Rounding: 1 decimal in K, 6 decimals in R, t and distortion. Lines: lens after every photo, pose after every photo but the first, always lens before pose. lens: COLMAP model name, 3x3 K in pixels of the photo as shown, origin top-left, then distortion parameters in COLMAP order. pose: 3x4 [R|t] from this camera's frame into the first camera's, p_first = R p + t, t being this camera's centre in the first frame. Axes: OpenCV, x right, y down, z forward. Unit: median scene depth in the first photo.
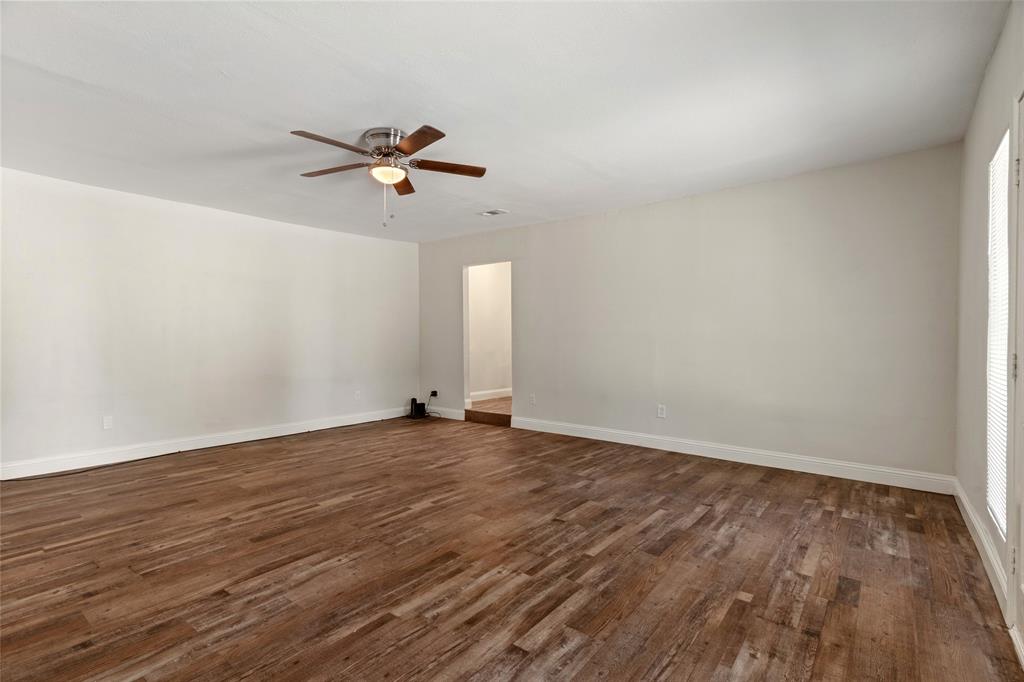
lens RADIAL K [[491.7, 0, 506.2], [0, 491.7, 340.0], [0, 0, 1]] dist [0.002771, 0.001002]
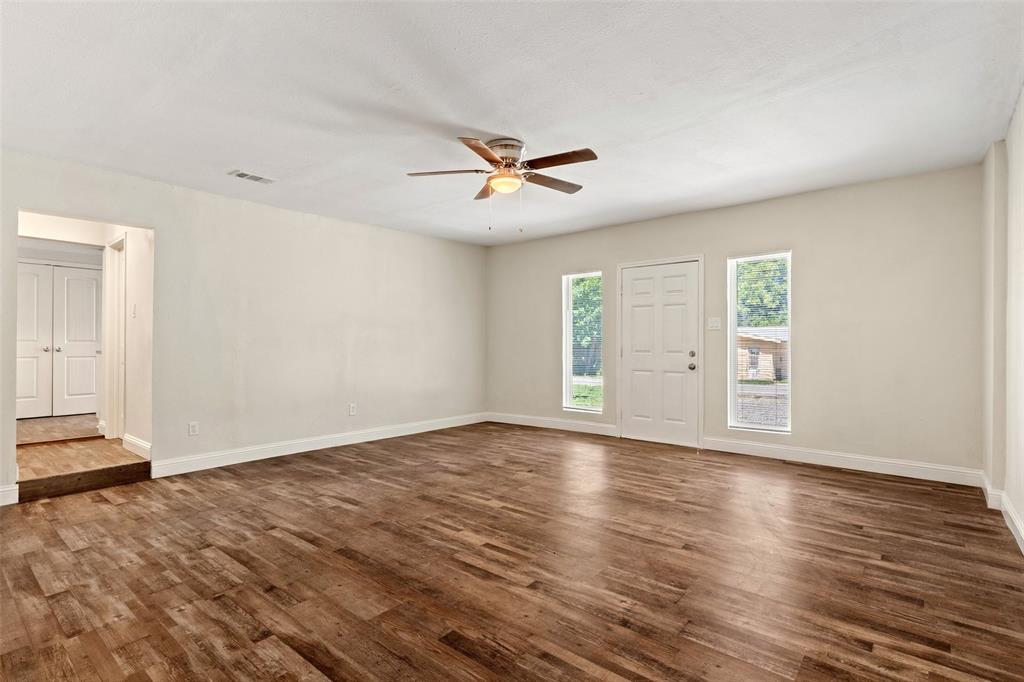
lens RADIAL K [[491.7, 0, 507.9], [0, 491.7, 341.5], [0, 0, 1]] dist [0.002771, 0.001002]
pose [[0.029833, 0.000998, 0.999554, -1.242487], [0.008268, 0.999965, -0.001245, -0.009740], [-0.999521, 0.008302, 0.029823, 0.950589]]
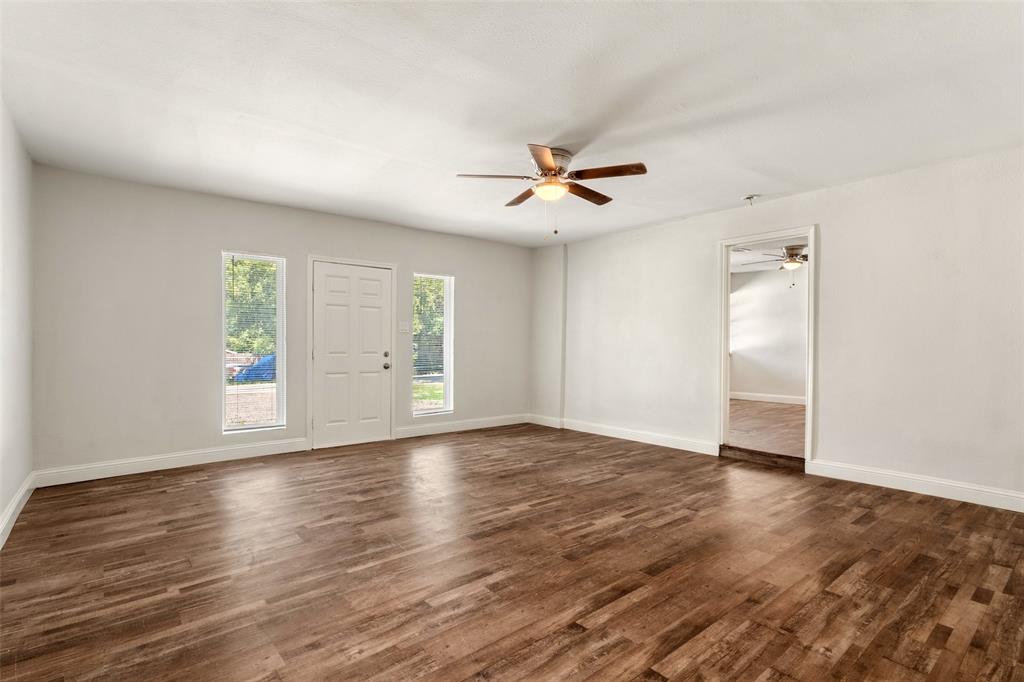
lens RADIAL K [[491.7, 0, 495.9], [0, 491.7, 347.9], [0, 0, 1]] dist [0.002771, 0.001002]
pose [[-0.973333, -0.005238, 0.229338, -0.364108], [-0.002557, 0.999925, 0.011988, -0.010662], [-0.229384, 0.011082, -0.973273, 2.035207]]
